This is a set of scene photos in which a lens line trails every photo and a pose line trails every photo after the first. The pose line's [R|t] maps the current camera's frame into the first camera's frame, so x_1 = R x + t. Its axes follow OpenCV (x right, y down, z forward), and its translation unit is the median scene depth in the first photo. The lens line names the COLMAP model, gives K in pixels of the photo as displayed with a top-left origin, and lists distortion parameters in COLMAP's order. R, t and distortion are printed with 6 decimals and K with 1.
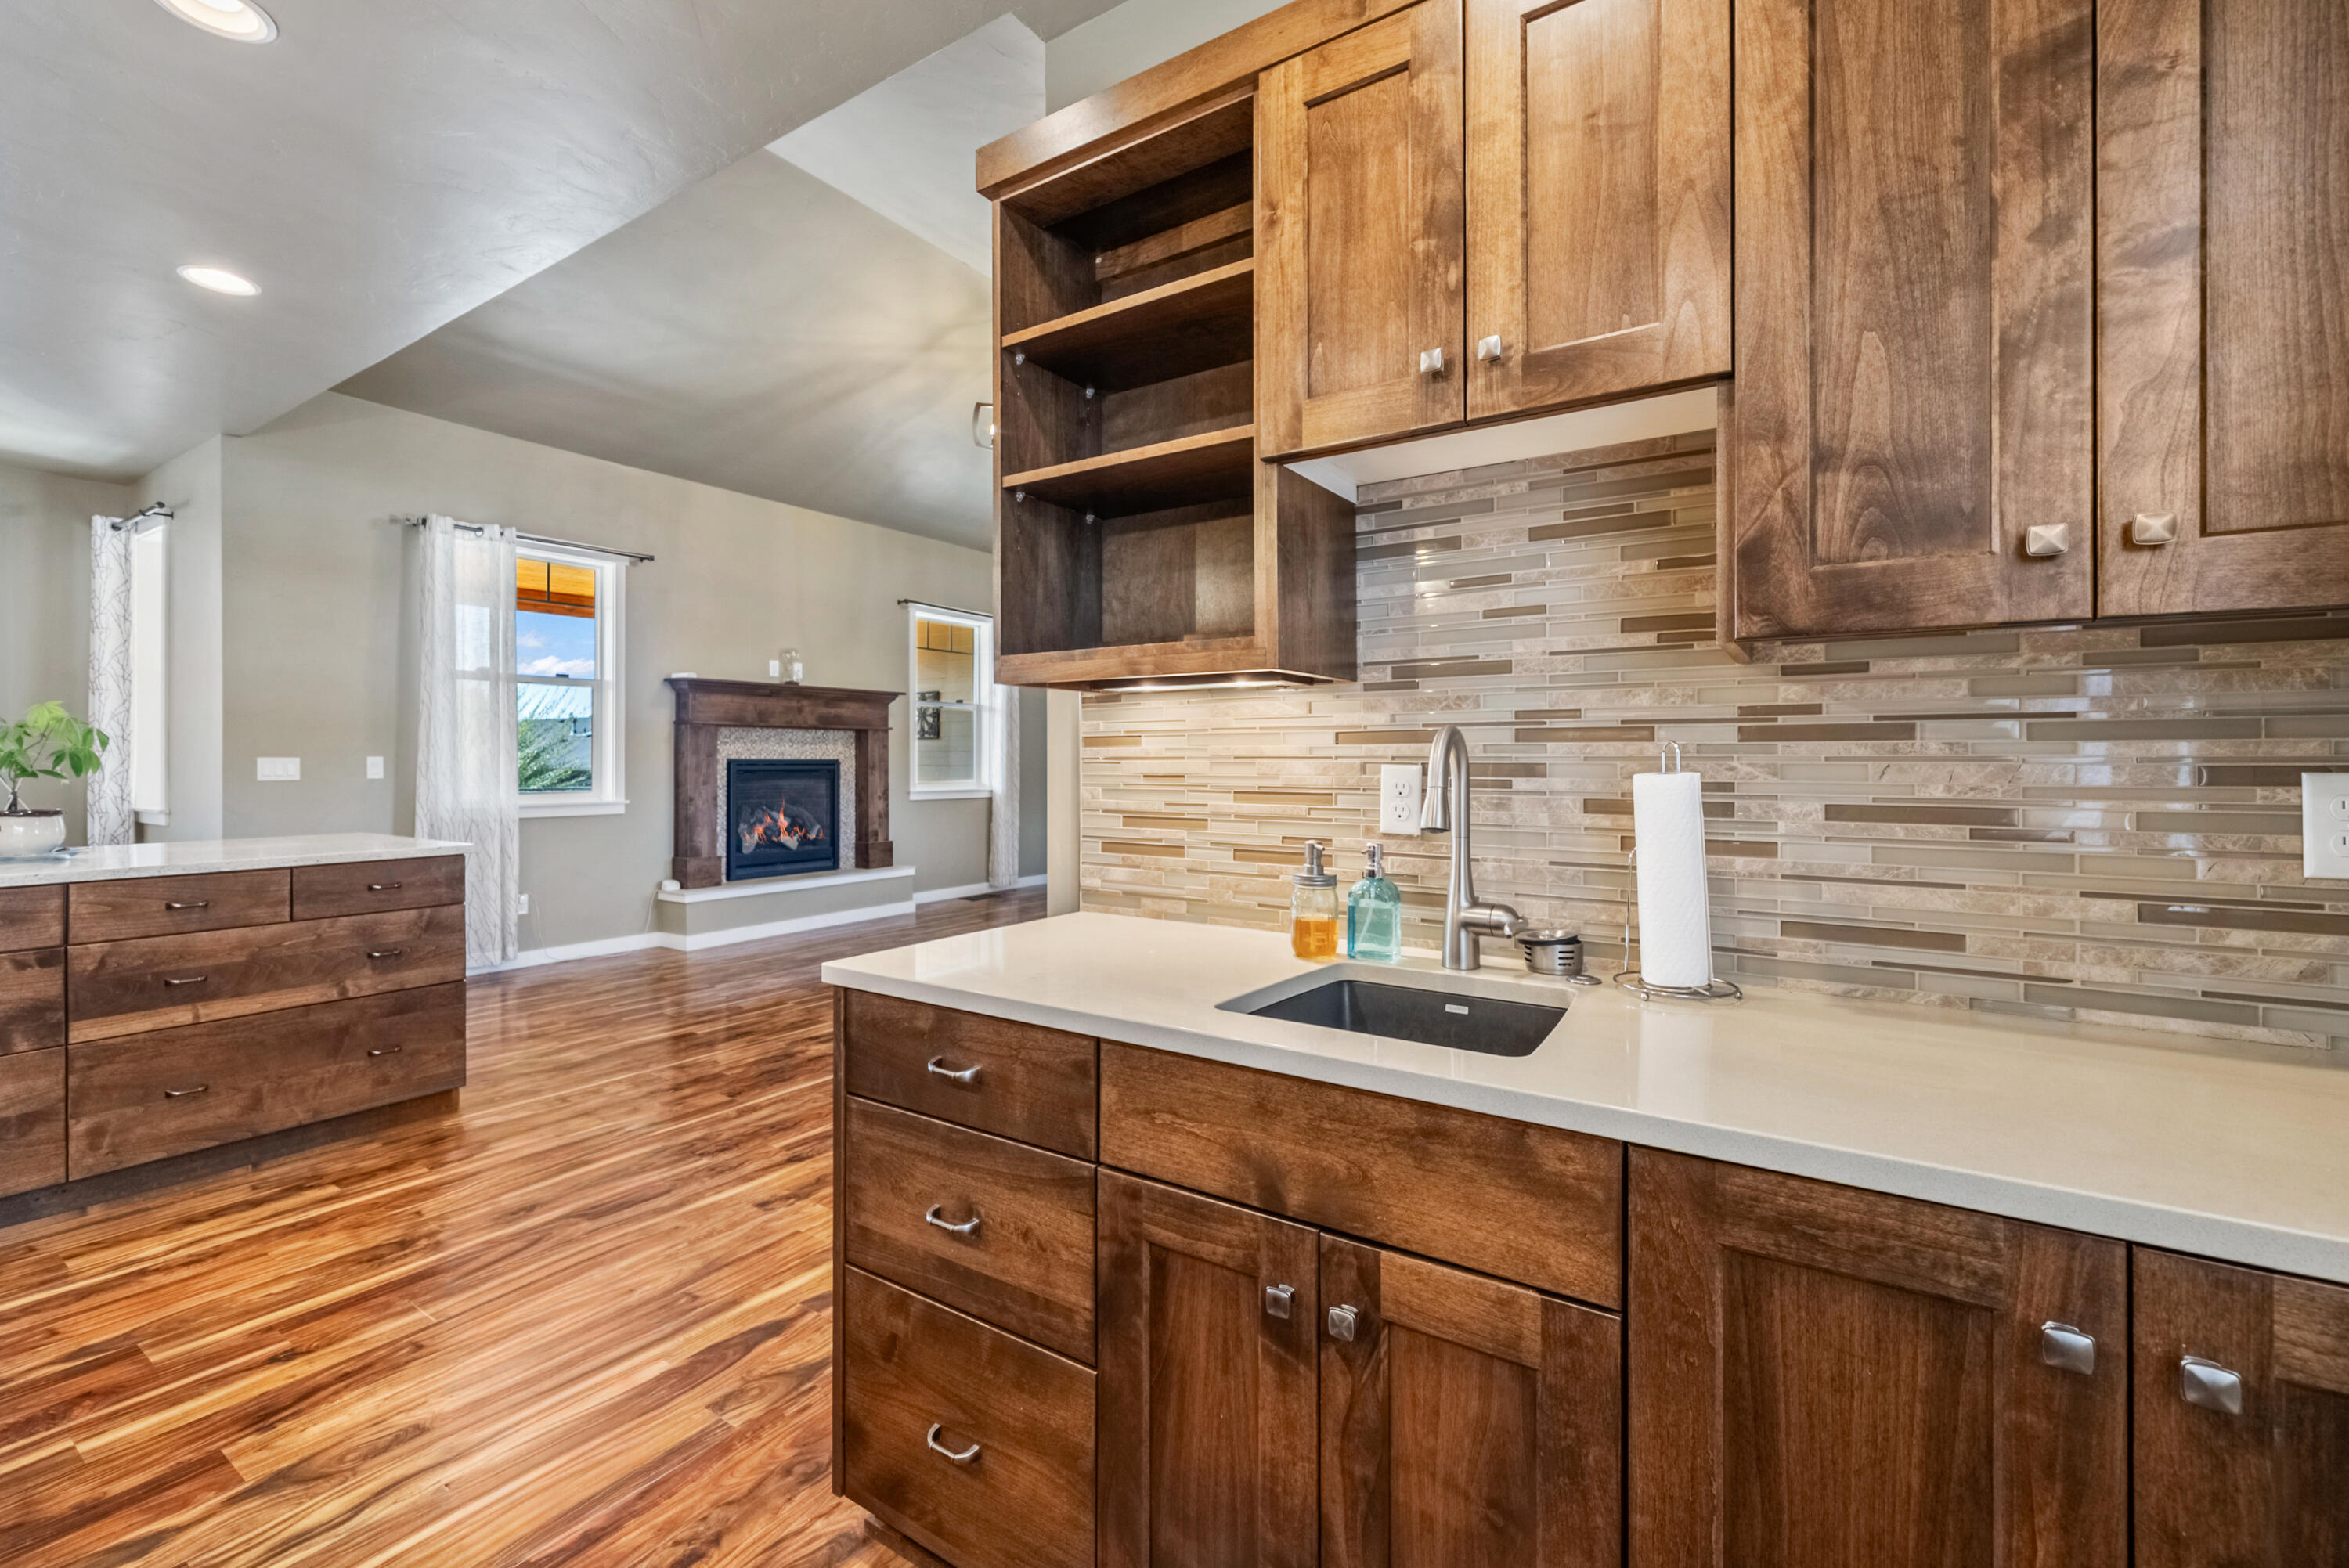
lens RADIAL K [[977.5, 0, 1174.6], [0, 977.5, 766.9], [0, 0, 1]] dist [-0.001114, -0.000141]
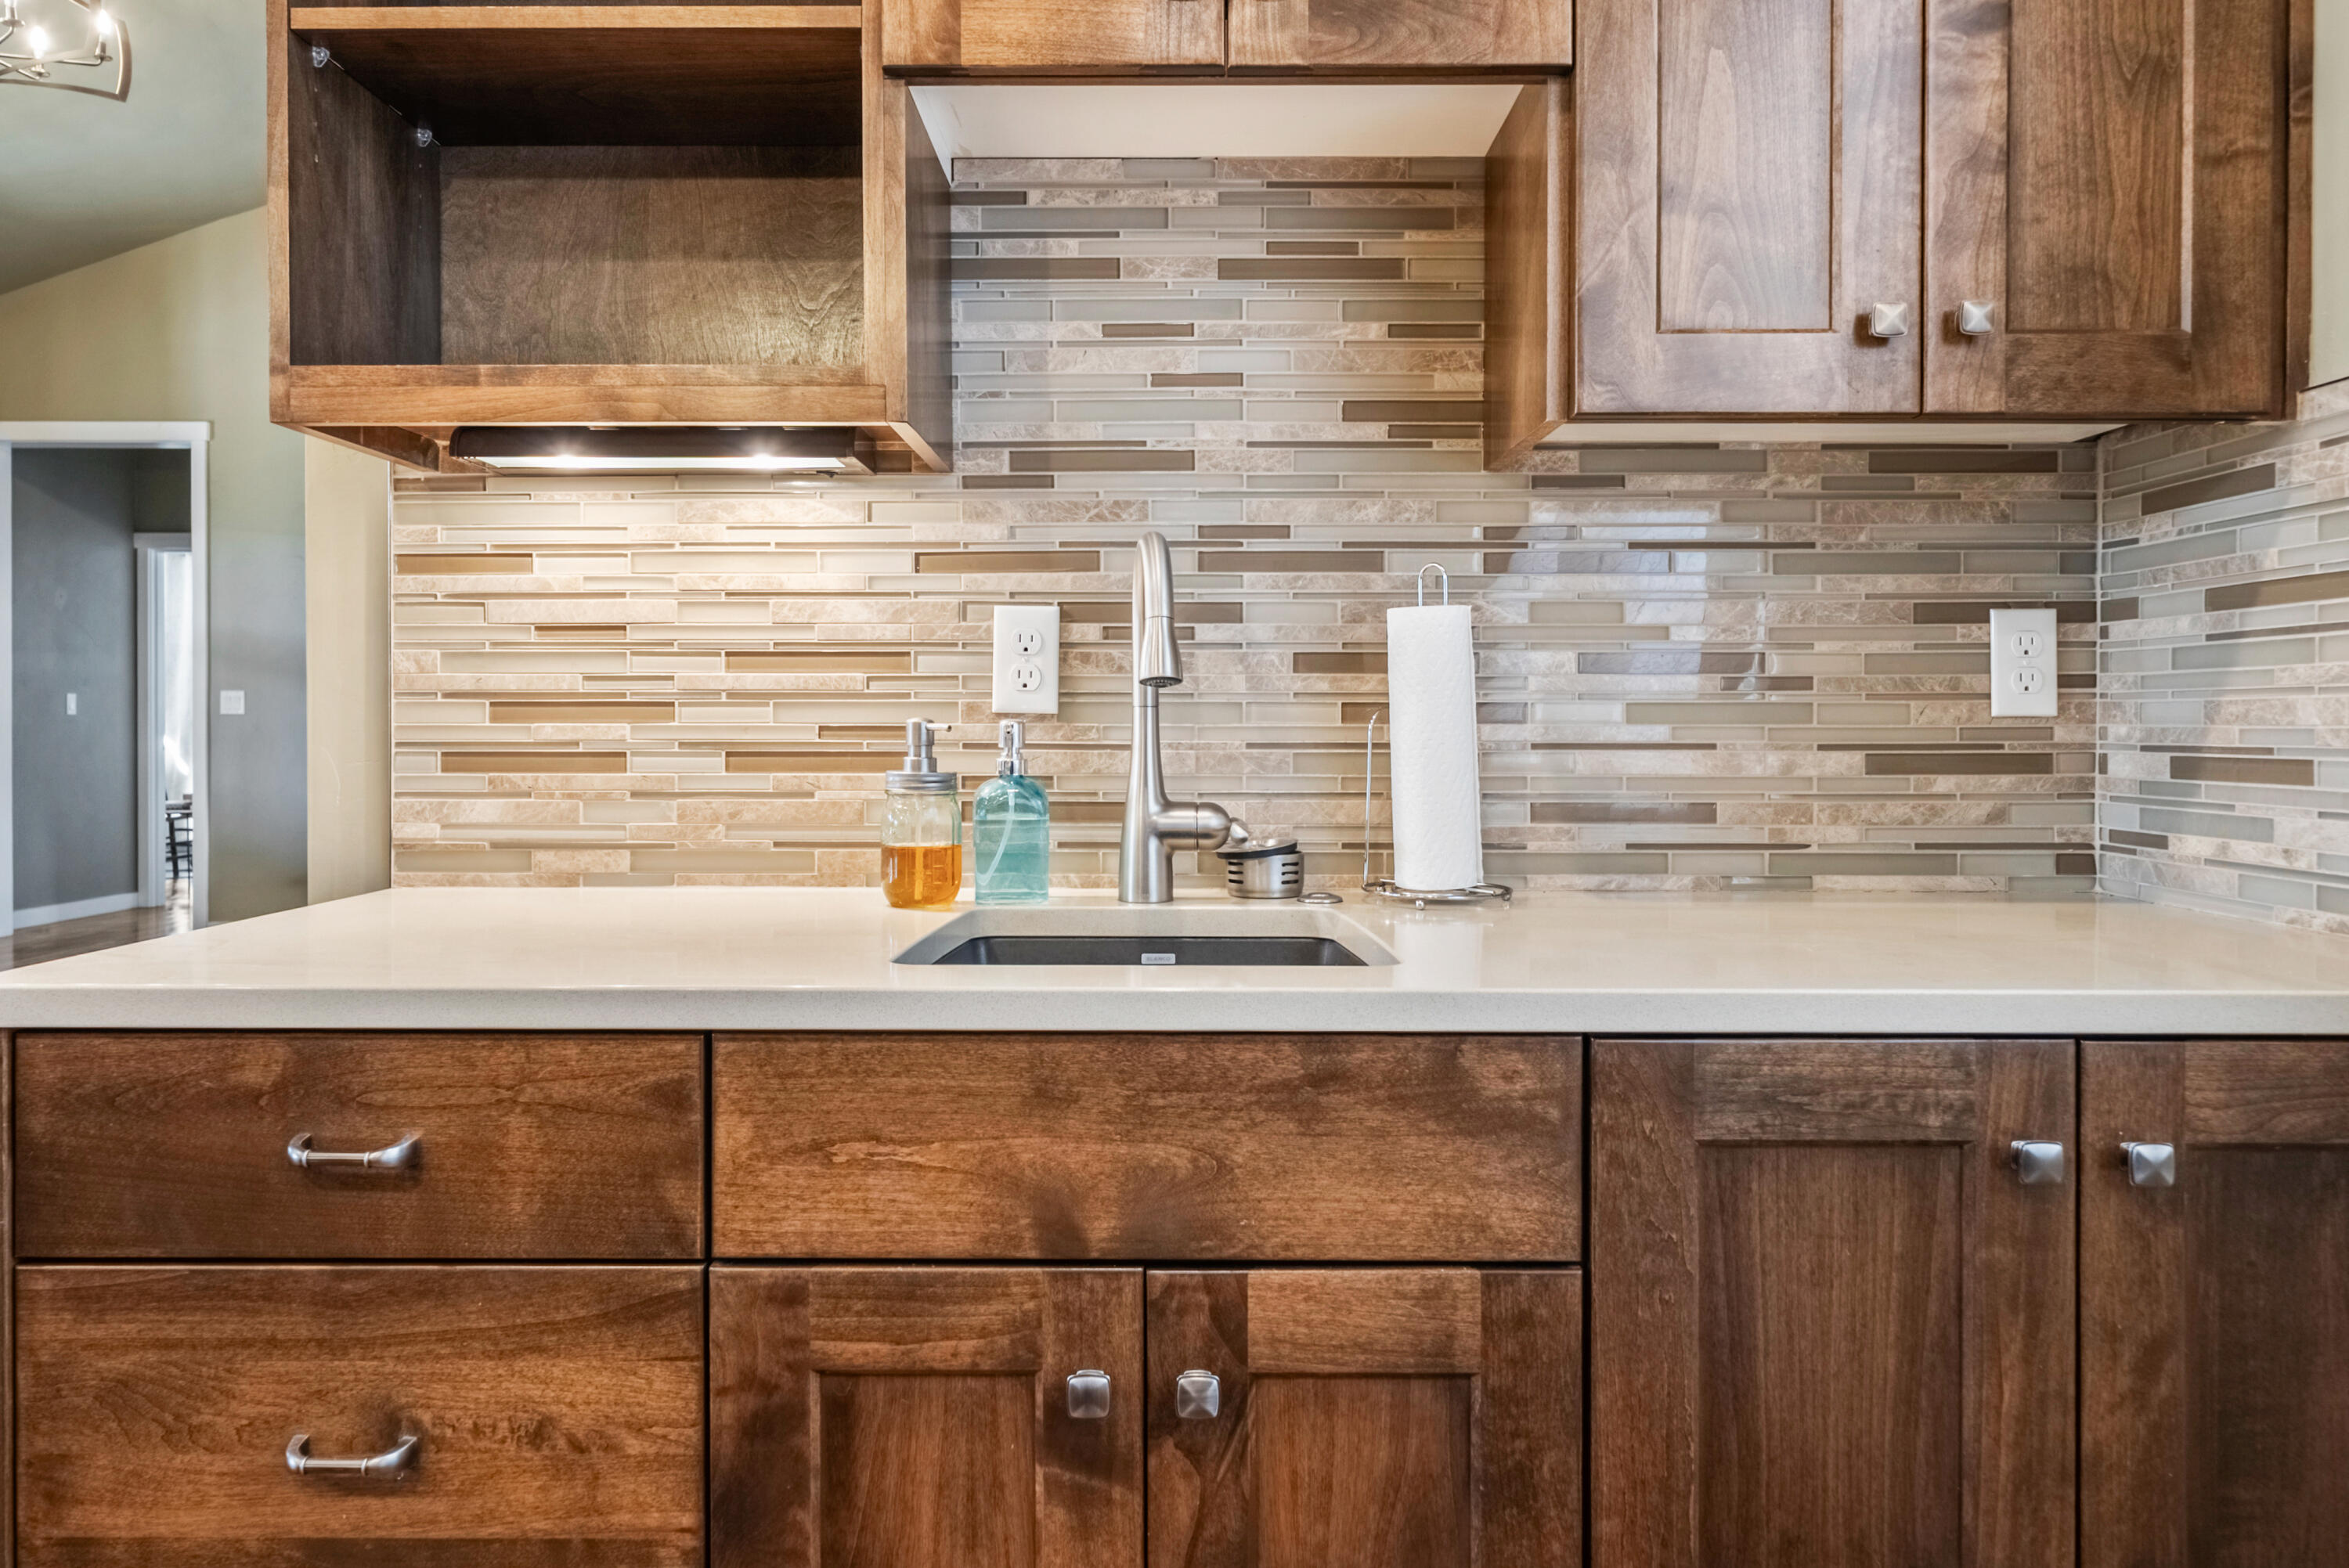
lens RADIAL K [[1568.4, 0, 1157.9], [0, 1568.4, 739.4], [0, 0, 1]] dist [-0.001651, 0.001843]
pose [[0.841711, -0.009530, 0.539844, -0.352411], [0.004029, 0.999927, 0.011370, 0.104258], [-0.539913, -0.007395, 0.841689, 0.119927]]
